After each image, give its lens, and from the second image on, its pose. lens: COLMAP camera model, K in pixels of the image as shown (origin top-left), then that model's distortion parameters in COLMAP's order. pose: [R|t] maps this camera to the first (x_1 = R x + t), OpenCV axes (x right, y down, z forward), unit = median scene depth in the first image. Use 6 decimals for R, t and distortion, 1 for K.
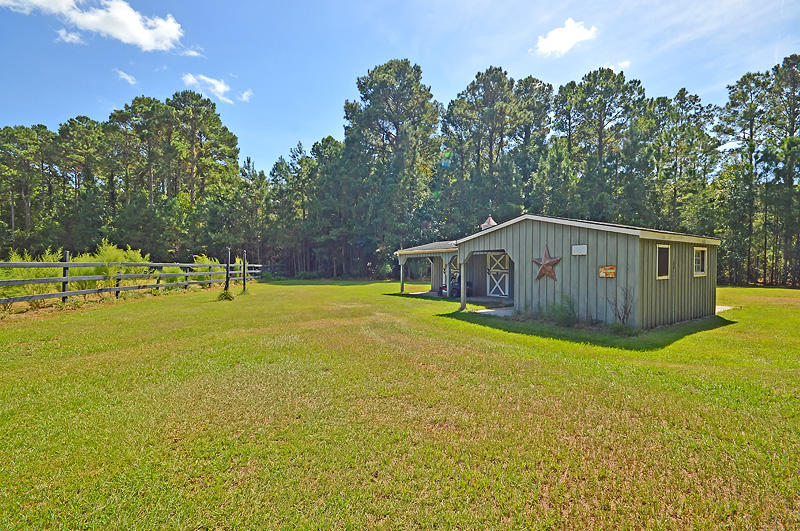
lens RADIAL K [[375.3, 0, 411.1], [0, 375.3, 271.7], [0, 0, 1]] dist [-0.008045, -0.003737]
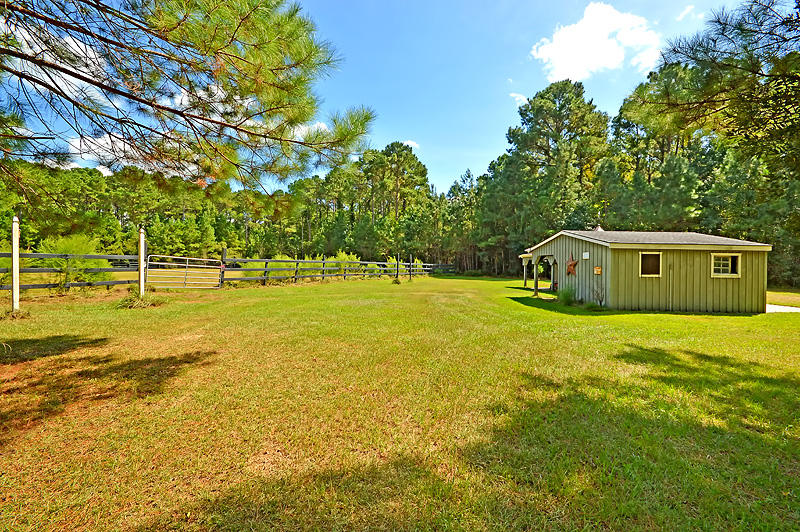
lens RADIAL K [[375.3, 0, 424.3], [0, 375.3, 274.8], [0, 0, 1]] dist [-0.008045, -0.003737]
pose [[0.877296, 0.027167, -0.479180, 0.192804], [-0.025305, 0.999626, 0.010344, 0.006068], [0.479282, 0.003051, 0.877656, -0.194093]]
